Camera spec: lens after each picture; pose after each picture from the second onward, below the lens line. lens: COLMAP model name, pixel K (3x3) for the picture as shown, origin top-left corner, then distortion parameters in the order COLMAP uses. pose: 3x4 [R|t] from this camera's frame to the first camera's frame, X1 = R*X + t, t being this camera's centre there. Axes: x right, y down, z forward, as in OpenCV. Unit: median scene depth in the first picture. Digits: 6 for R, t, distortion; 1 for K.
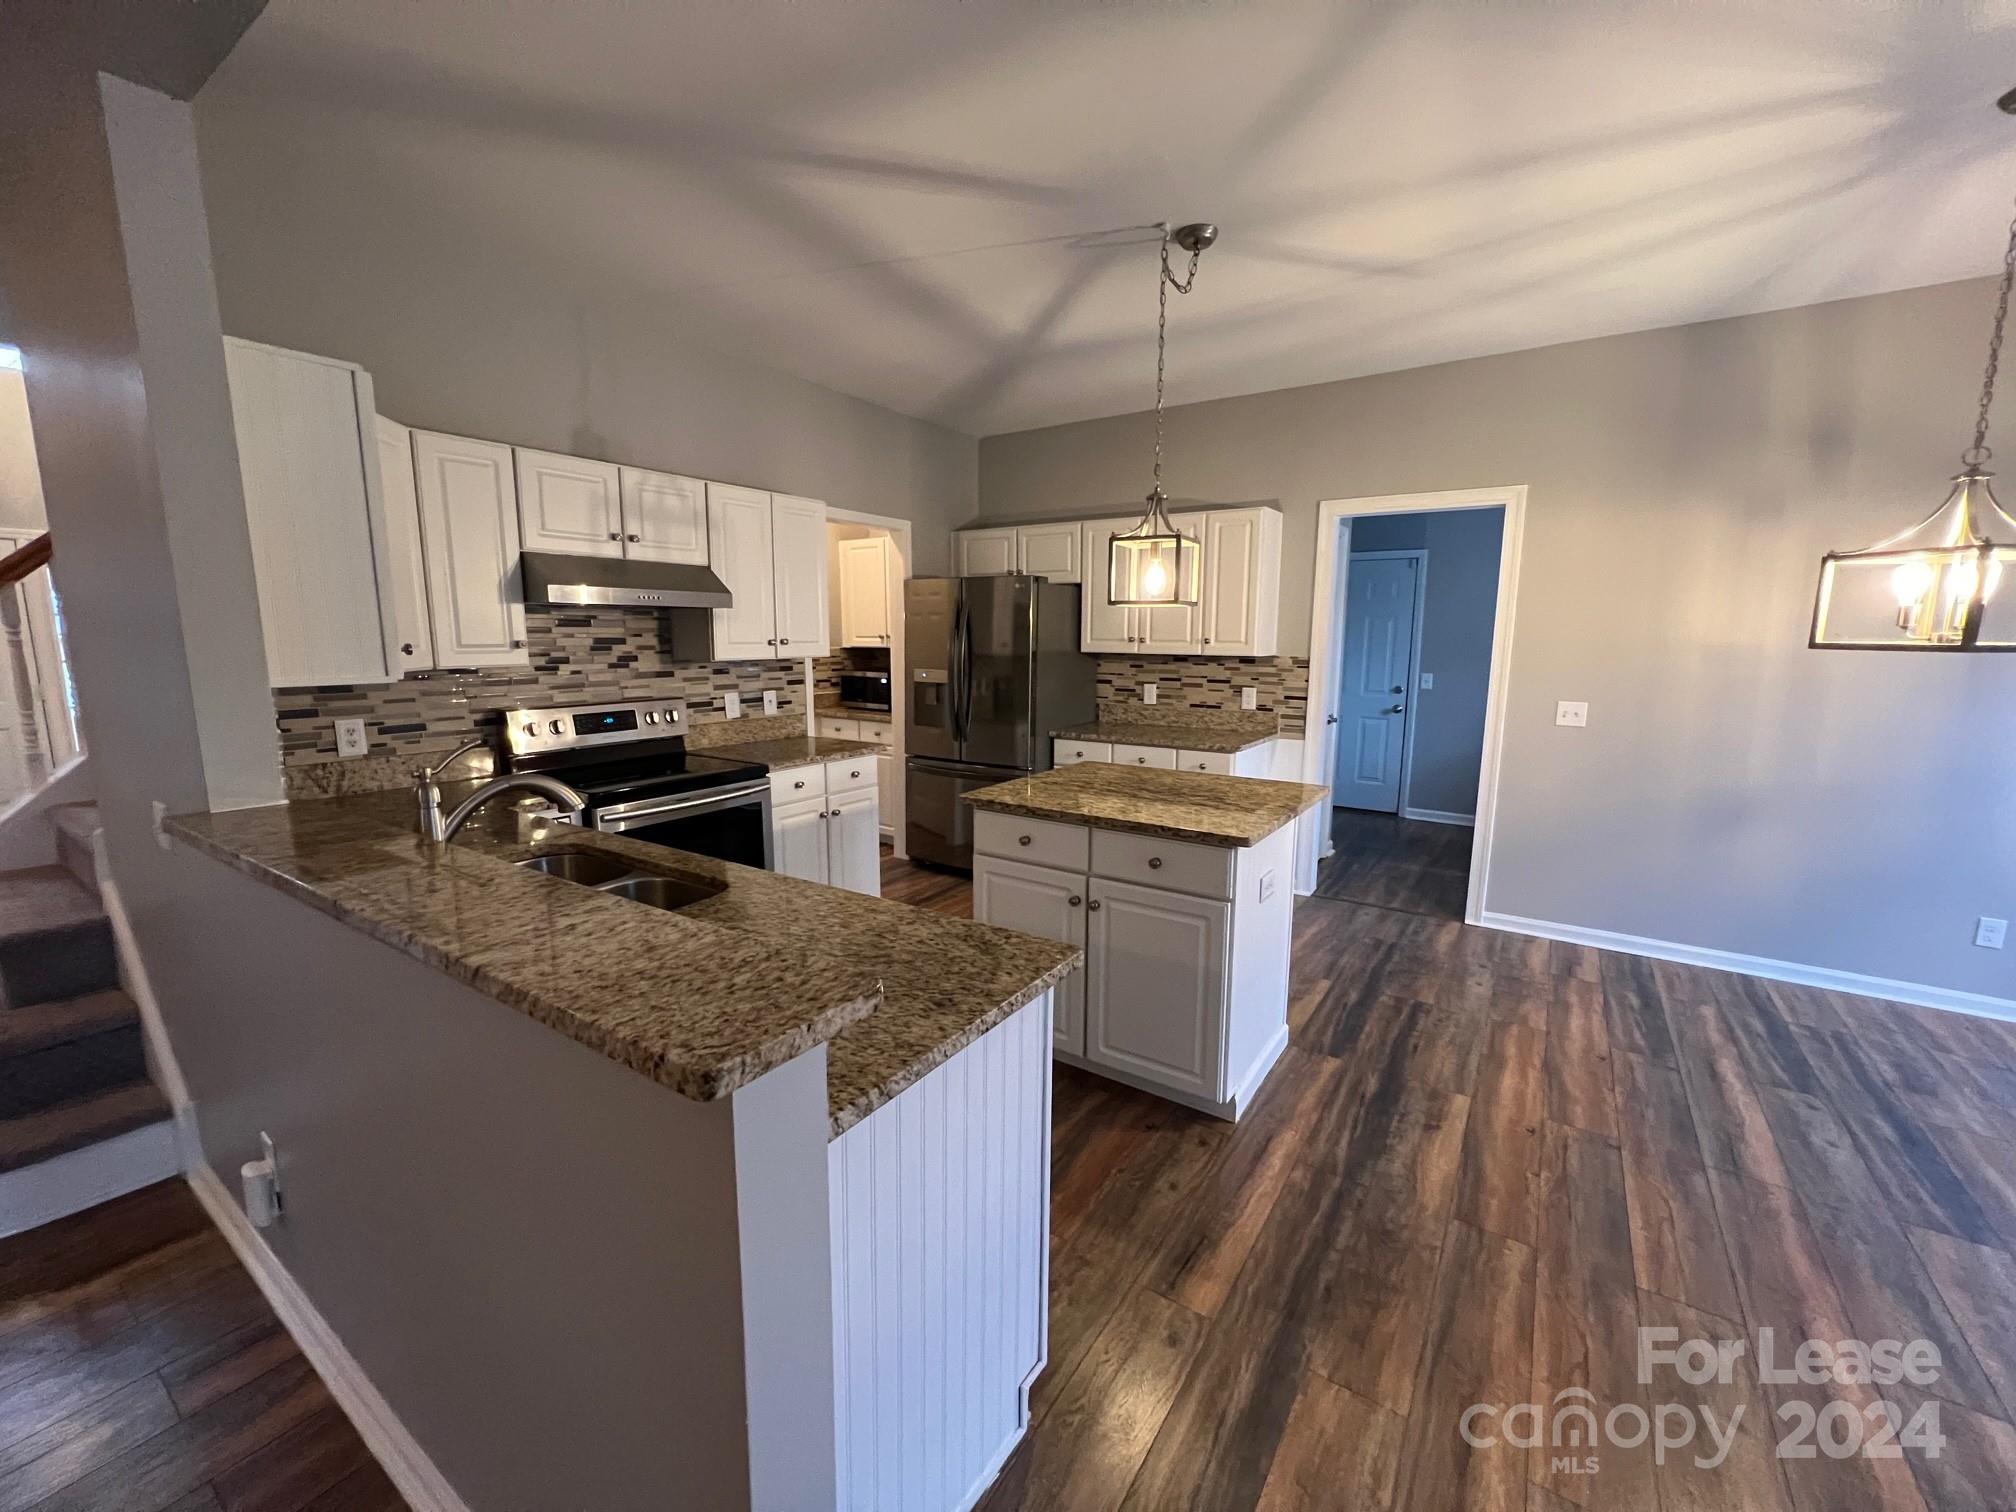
lens RADIAL K [[806.4, 0, 1011.0], [0, 806.4, 755.3], [0, 0, 1]] dist [-0.002371, 0.000844]
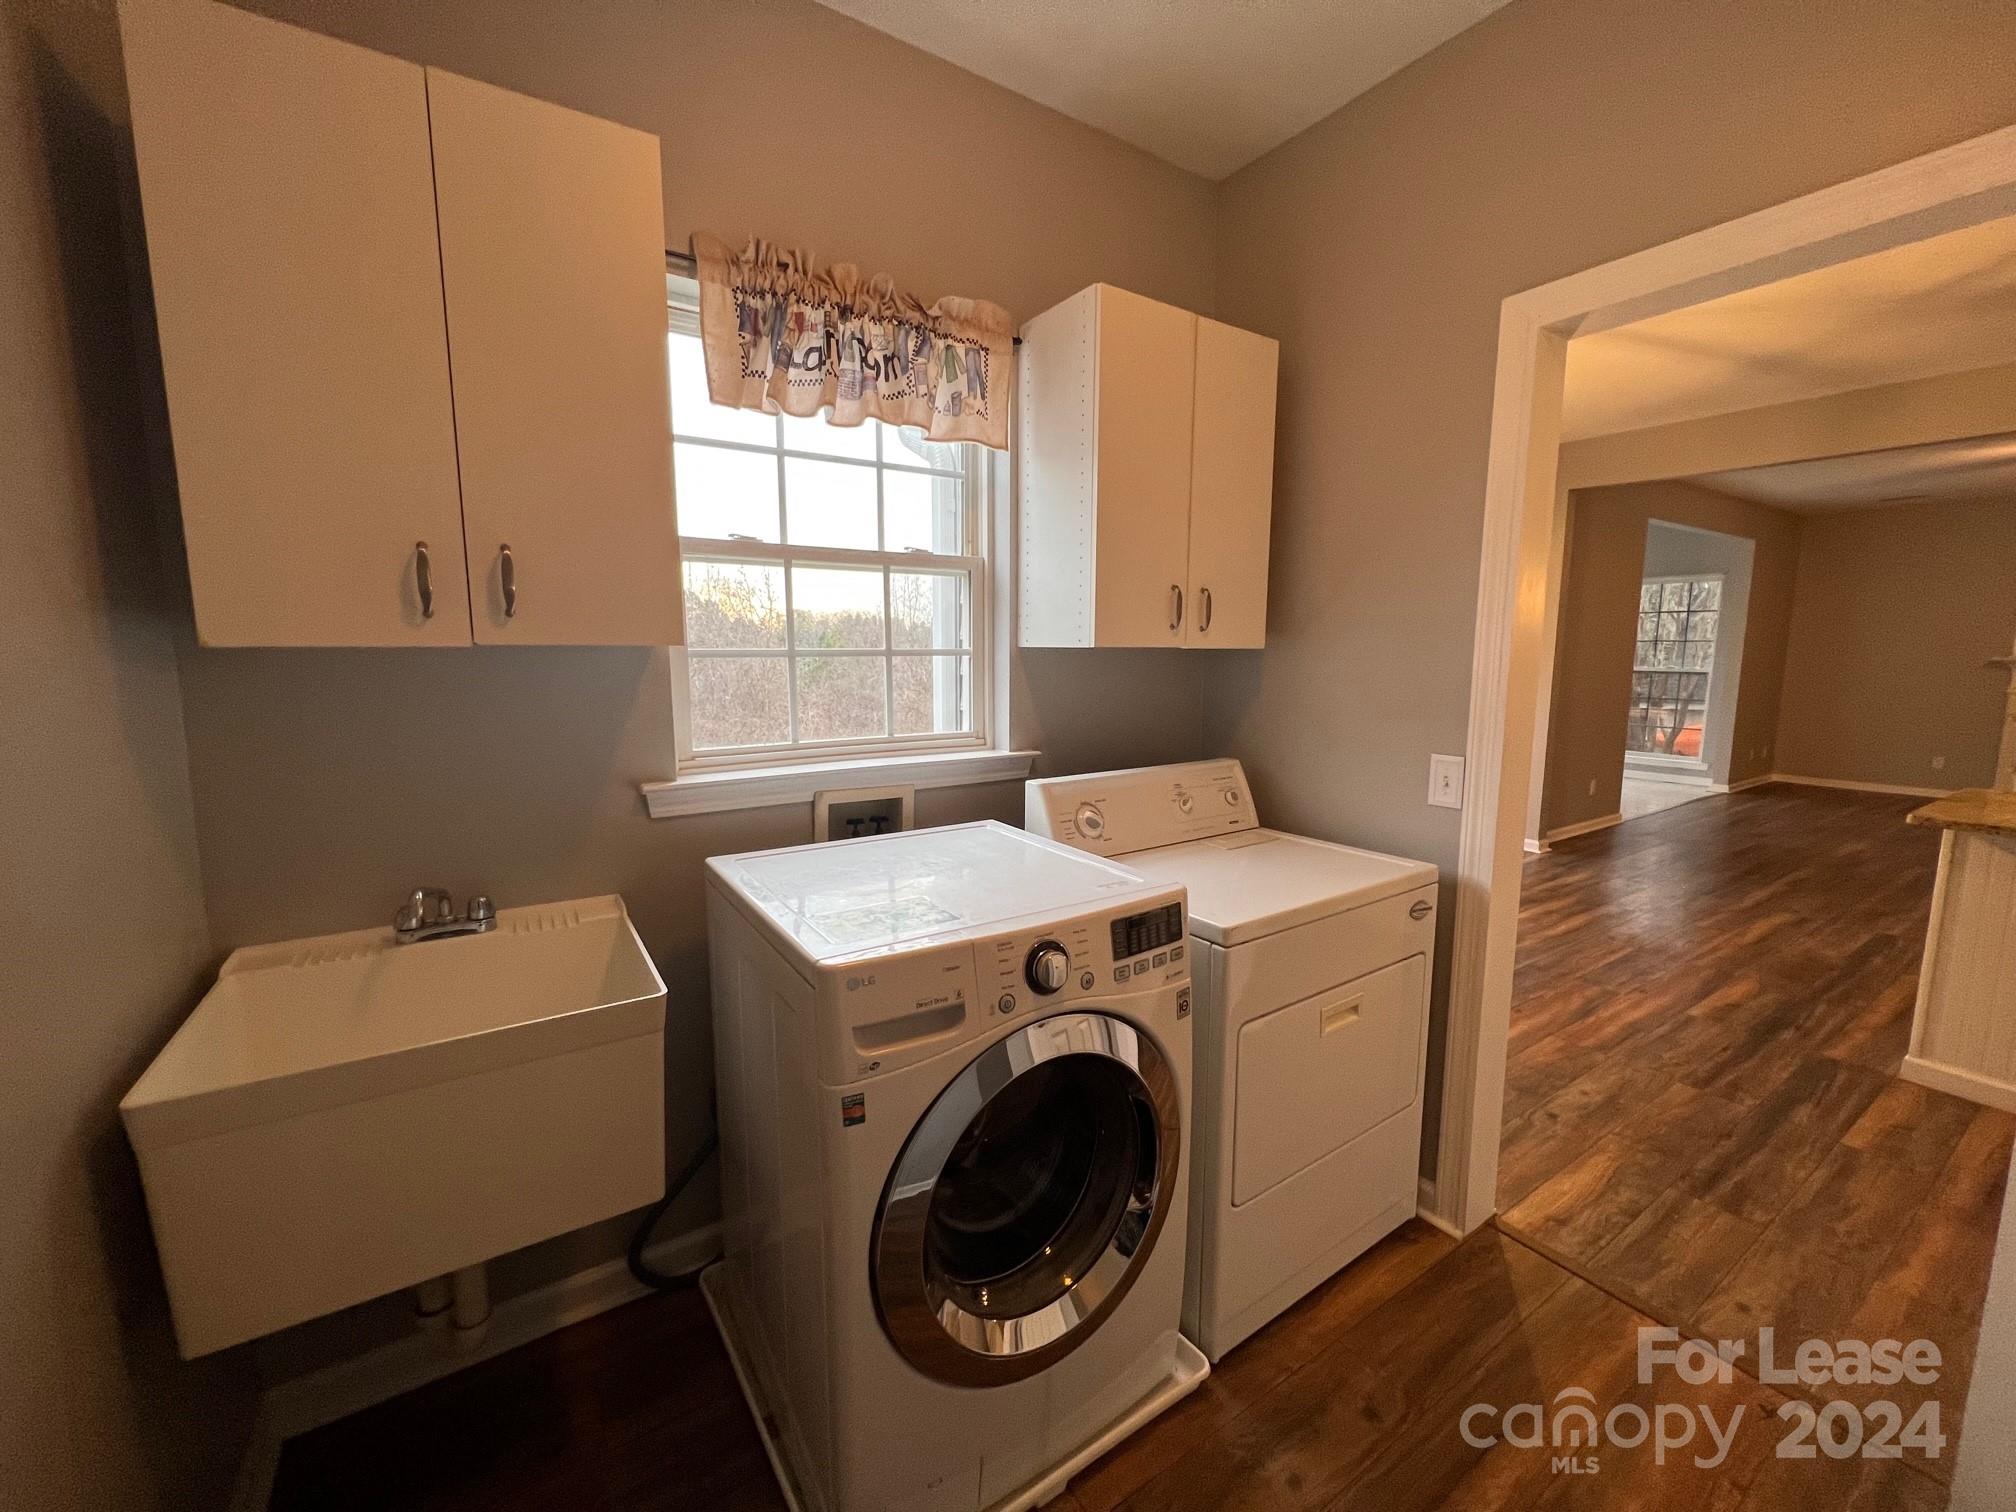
lens RADIAL K [[806.4, 0, 1015.5], [0, 806.4, 753.2], [0, 0, 1]] dist [-0.002371, 0.000844]
pose [[-0.922797, -0.050904, 0.381910, 0.787122], [0.056204, 0.962845, 0.264140, -0.246358], [-0.381166, 0.265213, -0.885649, 1.755307]]
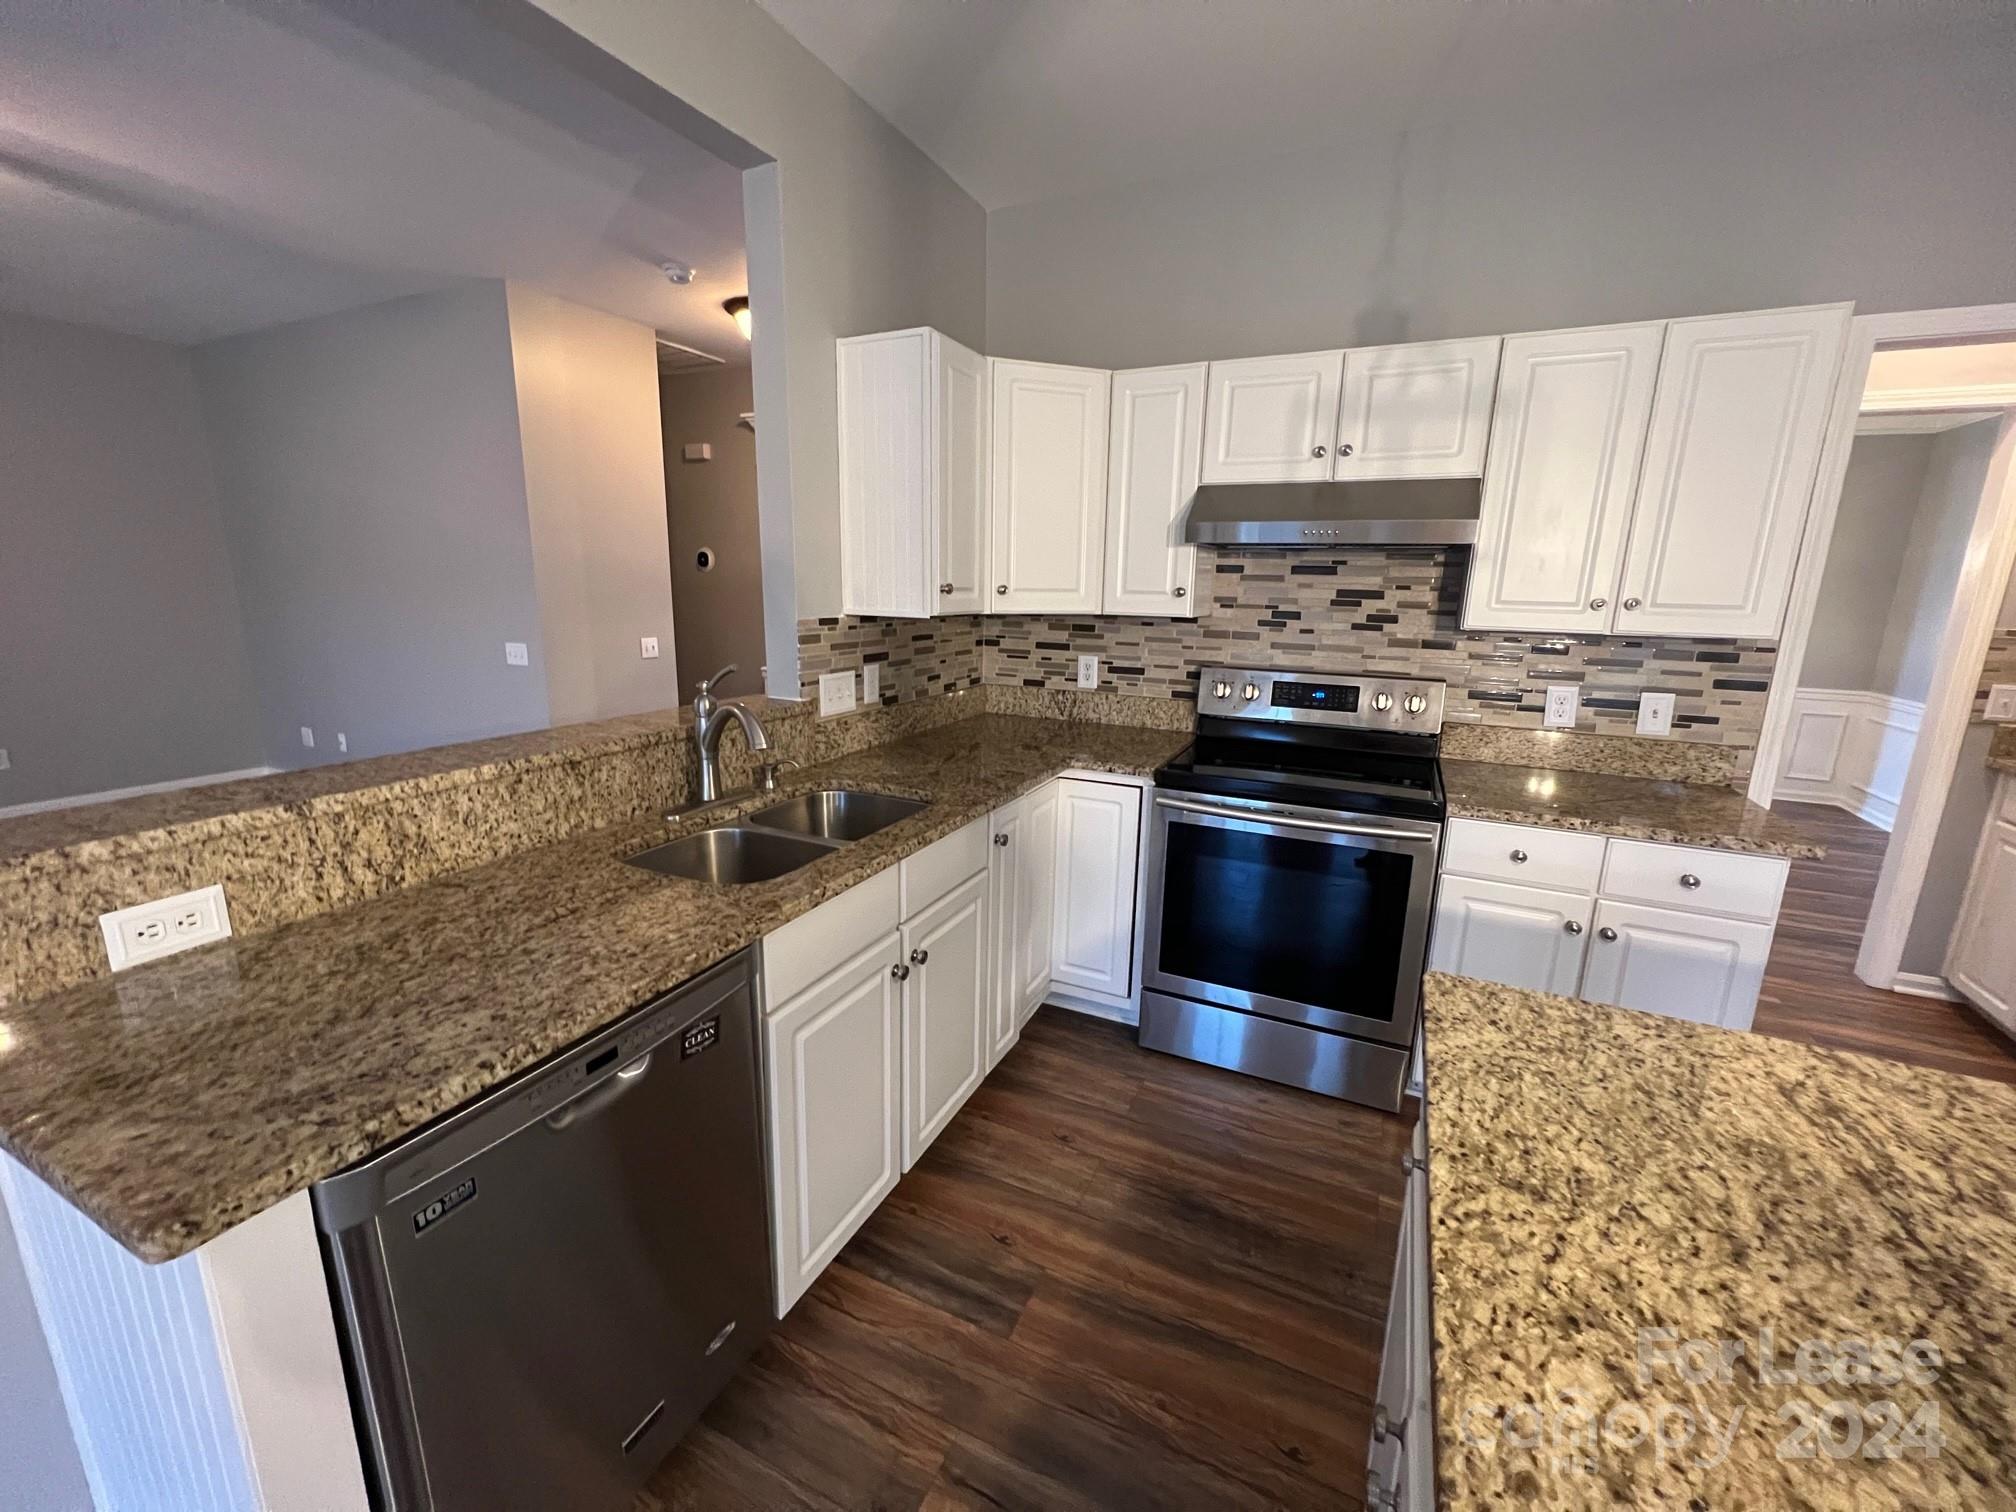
lens RADIAL K [[806.4, 0, 1008.9], [0, 806.4, 754.5], [0, 0, 1]] dist [-0.002371, 0.000844]
pose [[0.147295, 0.209445, -0.966663, 0.224938], [-0.169427, 0.968220, 0.183966, -0.078619], [0.974473, 0.136682, 0.178100, 0.560093]]
